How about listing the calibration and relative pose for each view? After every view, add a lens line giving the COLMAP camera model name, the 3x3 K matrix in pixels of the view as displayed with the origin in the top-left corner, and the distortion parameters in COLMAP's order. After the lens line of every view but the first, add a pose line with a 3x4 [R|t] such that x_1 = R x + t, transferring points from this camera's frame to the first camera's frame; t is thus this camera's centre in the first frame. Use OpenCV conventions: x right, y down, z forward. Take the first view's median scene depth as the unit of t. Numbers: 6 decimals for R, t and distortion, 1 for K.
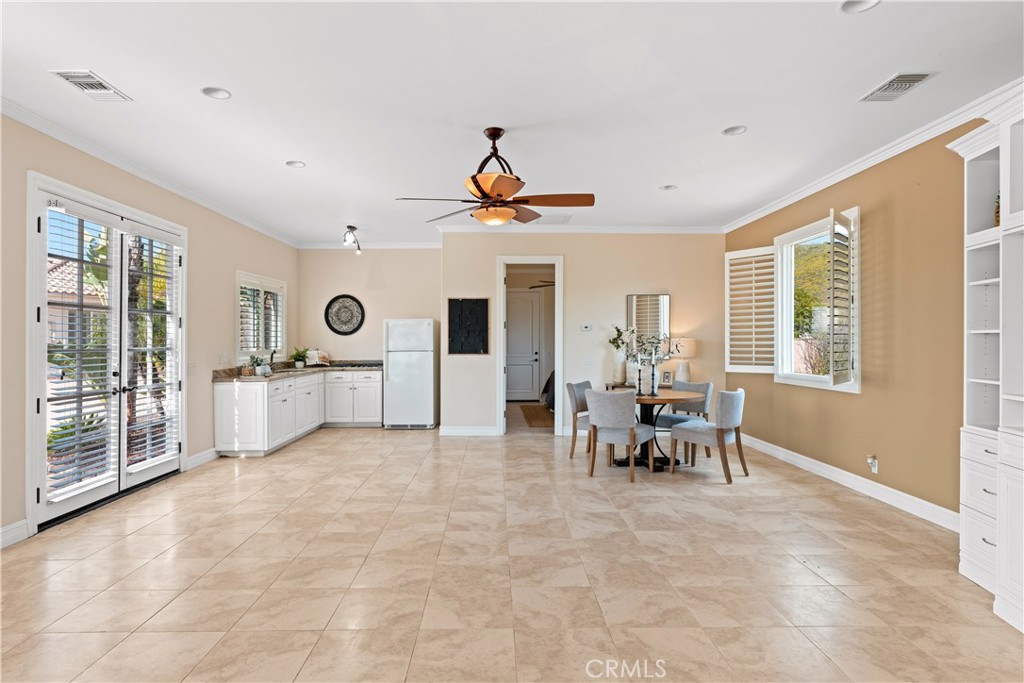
lens RADIAL K [[559.2, 0, 511.0], [0, 559.2, 341.0], [0, 0, 1]] dist [0.001164, 0.000312]
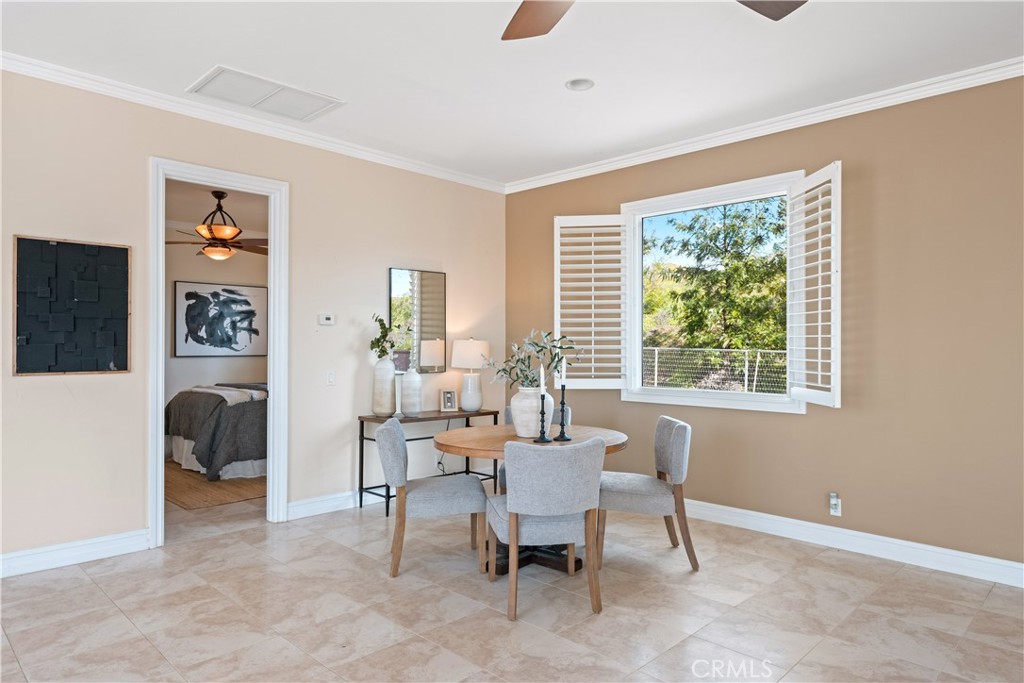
lens RADIAL K [[631.0, 0, 512.0], [0, 631.0, 341.3], [0, 0, 1]] dist [0.008342, -0.000903]
pose [[0.719629, 0.008091, 0.694311, -0.175019], [-0.003585, 0.999962, -0.007937, 0.002304], [-0.694349, 0.003222, 0.719631, 0.428707]]
